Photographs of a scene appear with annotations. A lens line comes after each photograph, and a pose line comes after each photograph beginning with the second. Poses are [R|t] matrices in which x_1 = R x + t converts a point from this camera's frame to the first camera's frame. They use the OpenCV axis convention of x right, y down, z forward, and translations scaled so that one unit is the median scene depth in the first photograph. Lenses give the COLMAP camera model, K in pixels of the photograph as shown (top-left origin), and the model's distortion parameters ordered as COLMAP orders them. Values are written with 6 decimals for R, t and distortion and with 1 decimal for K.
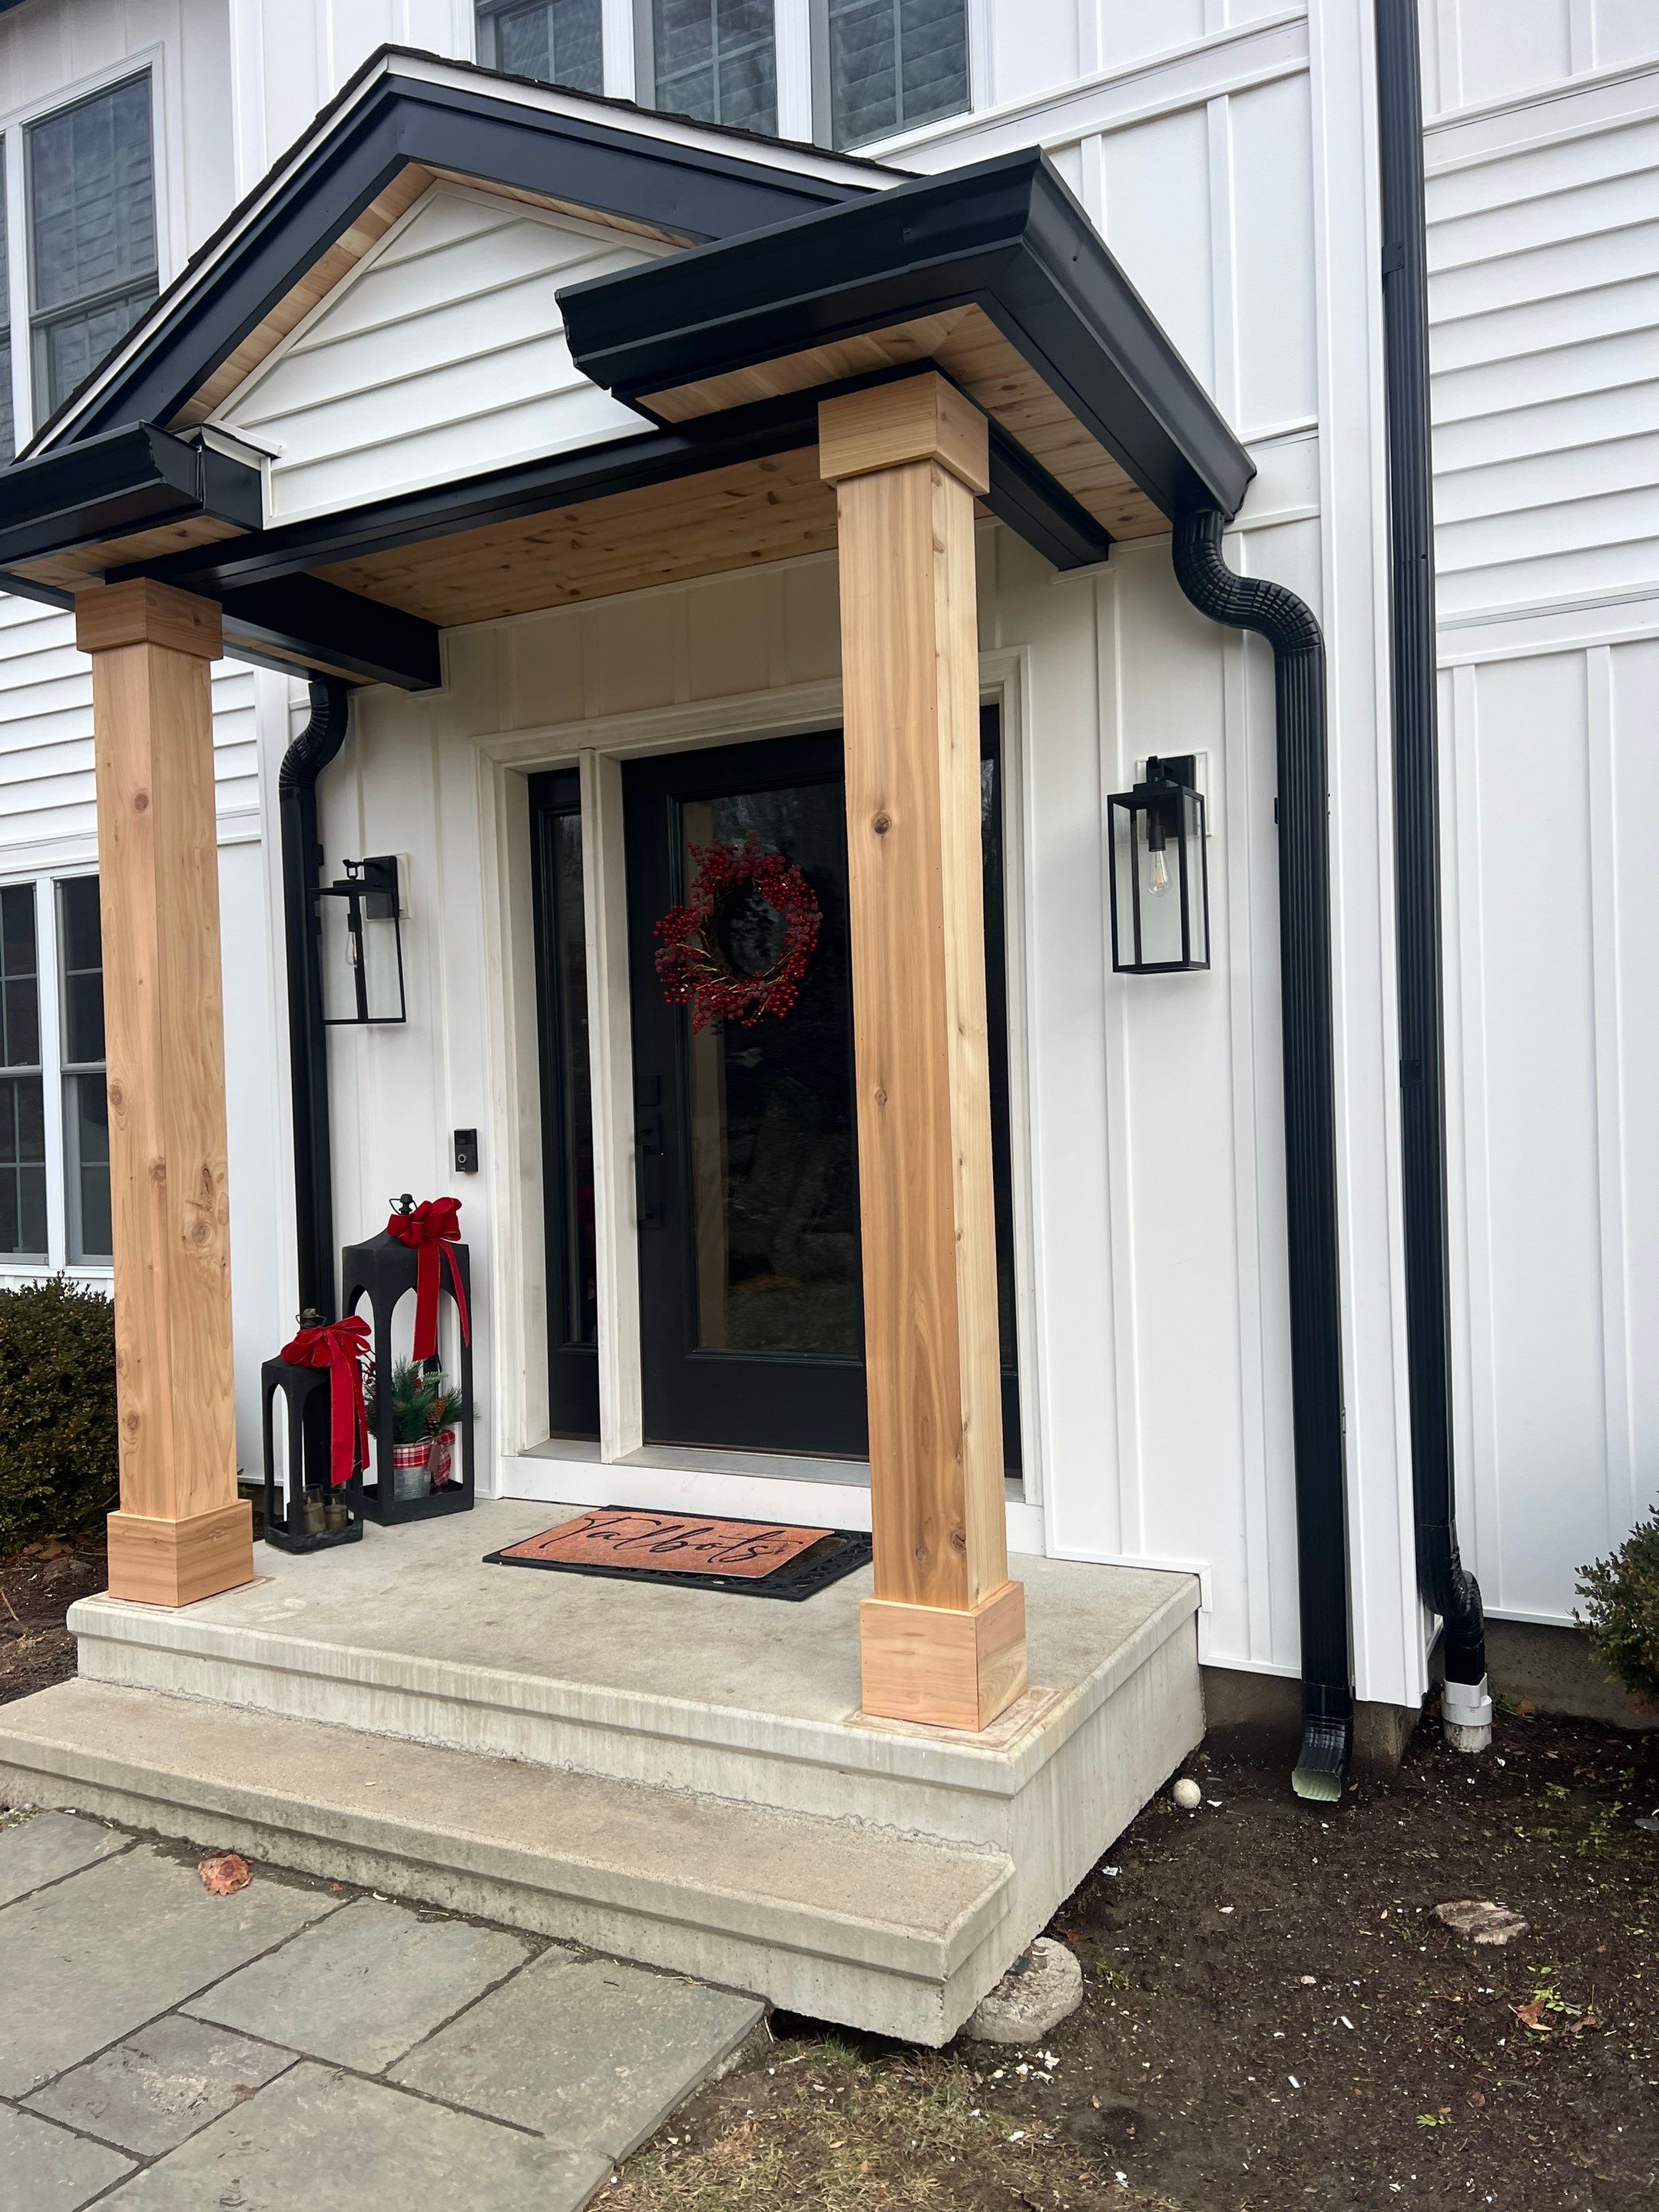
lens RADIAL K [[1639.5, 0, 827.5], [0, 1639.5, 1074.5], [0, 0, 1]] dist [0.041557, 0.002174]
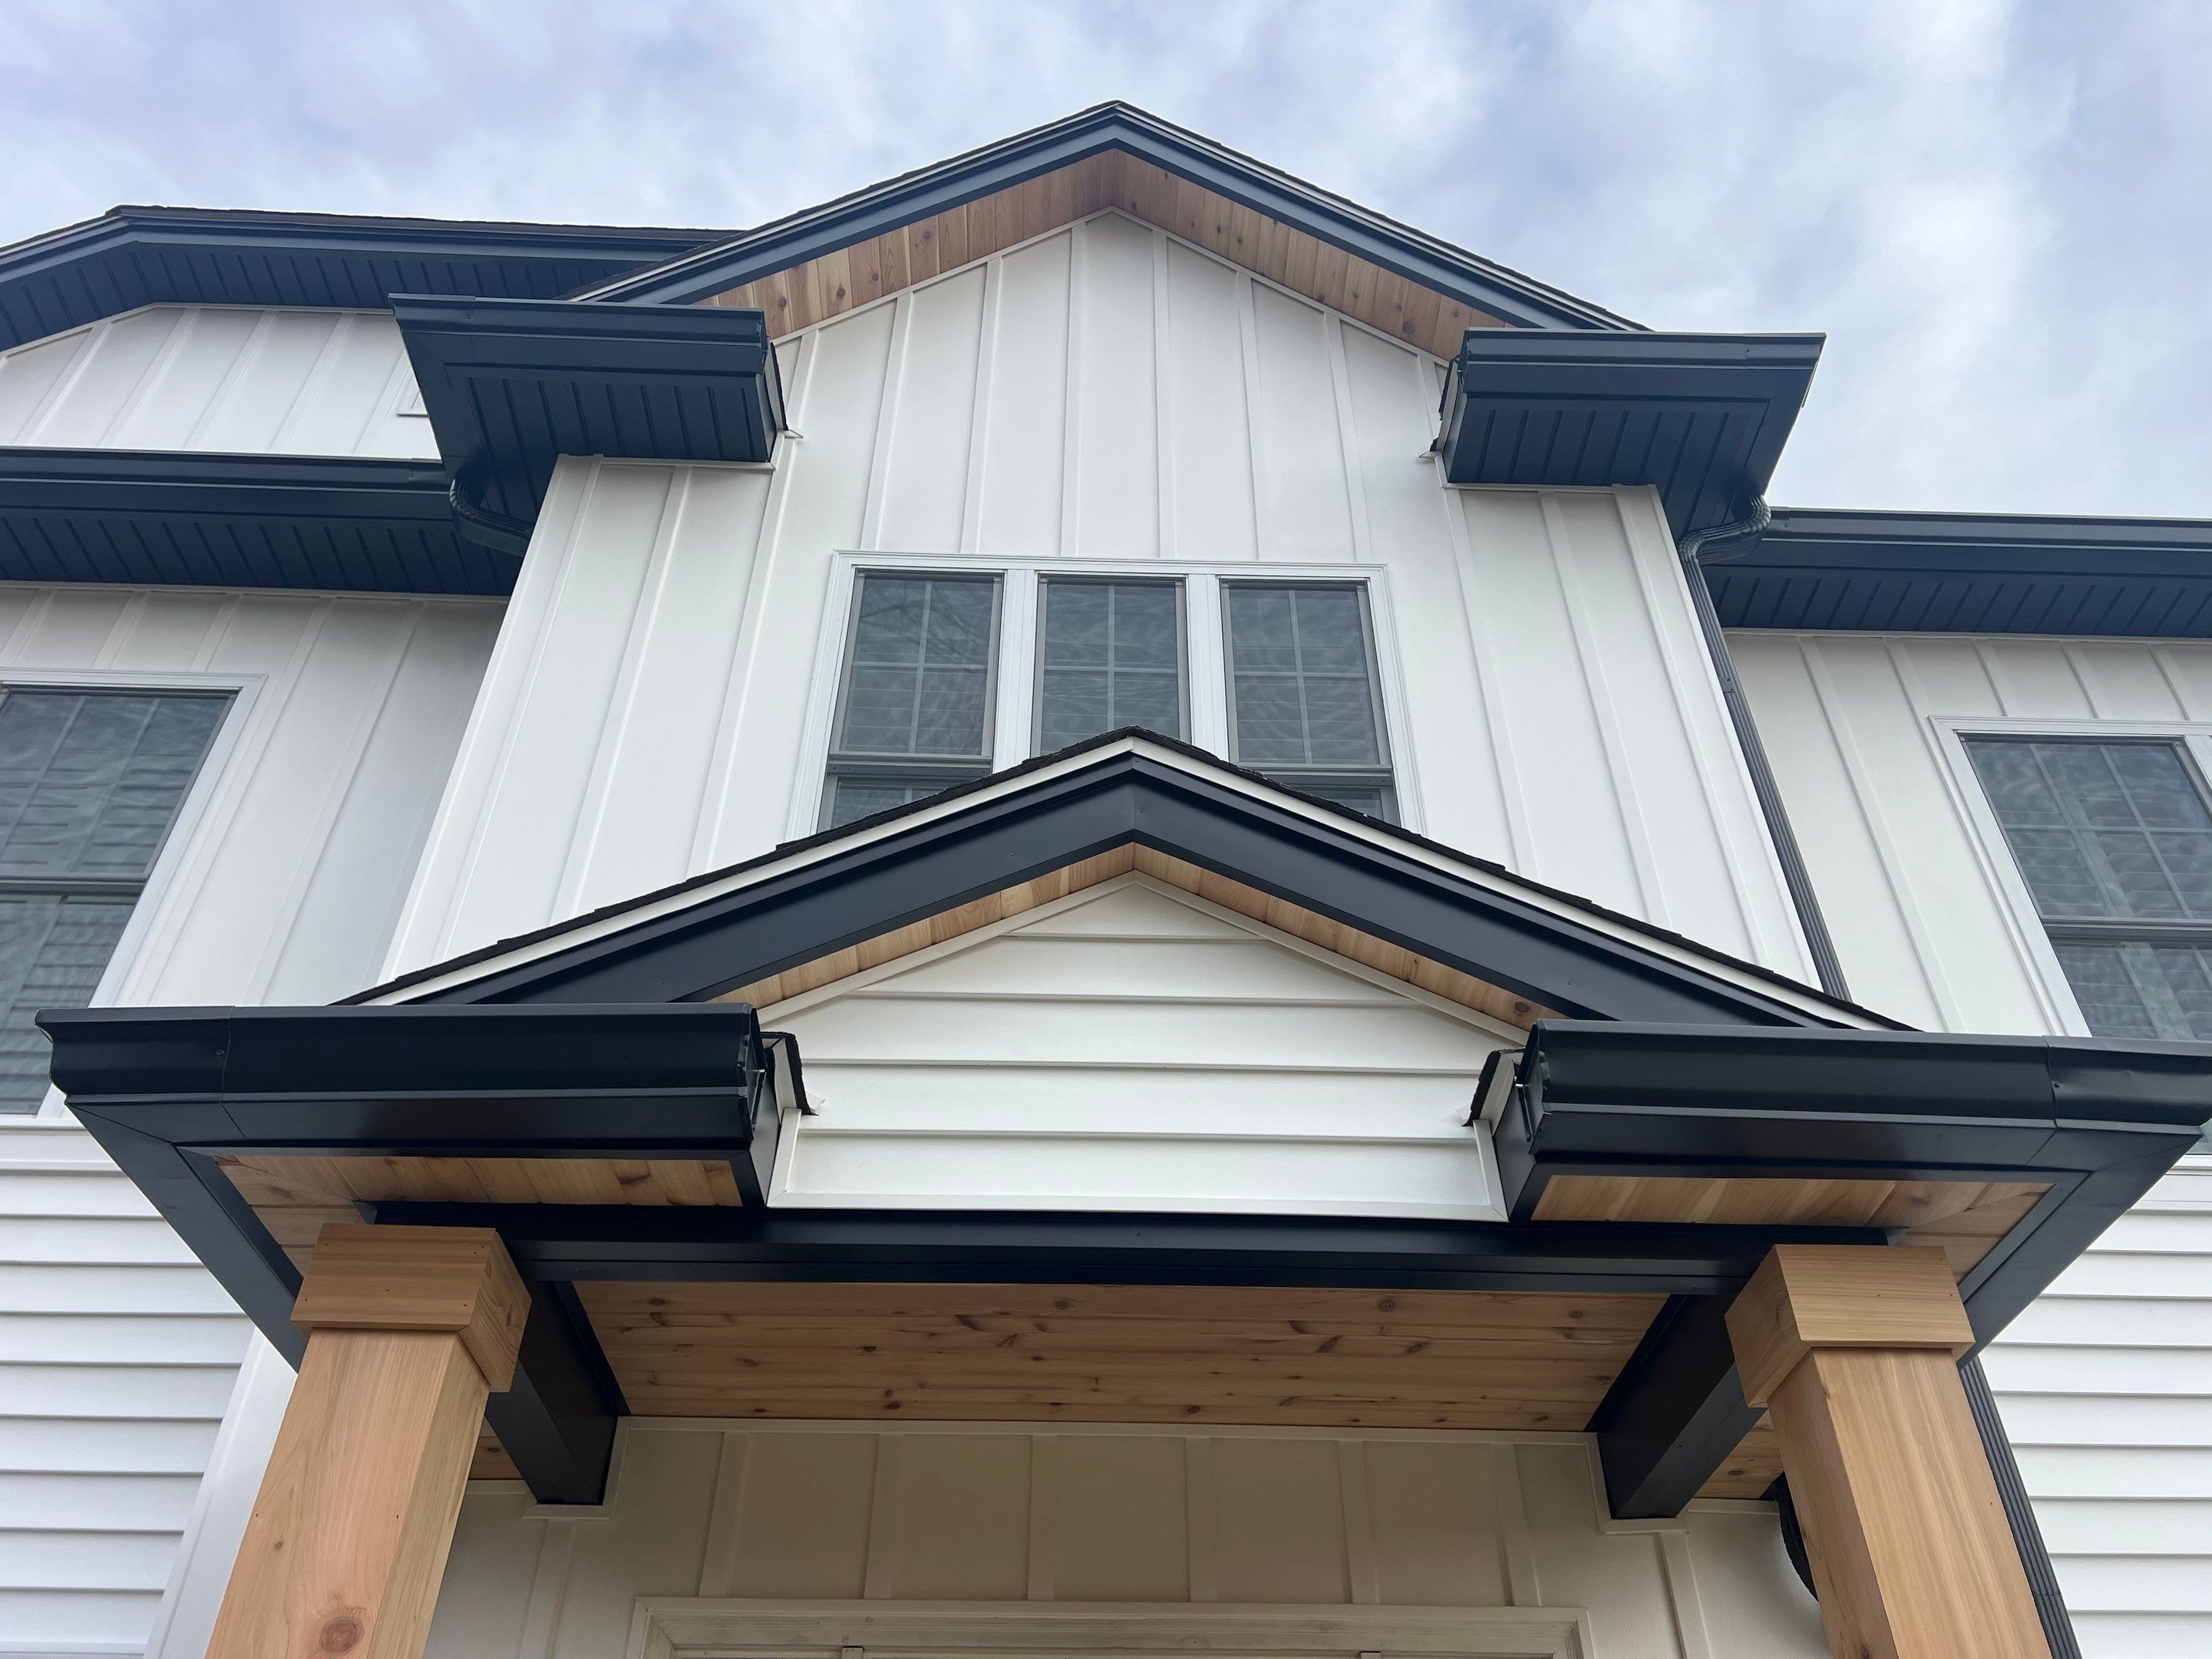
lens RADIAL K [[1639.3, 0, 1103.7], [0, 1639.3, 887.9], [0, 0, 1]] dist [0.041557, 0.002174]
pose [[0.863817, 0.338580, 0.373074, -0.472866], [-0.034429, 0.778451, -0.626760, -0.032745], [-0.502628, 0.528561, 0.684096, 0.414329]]
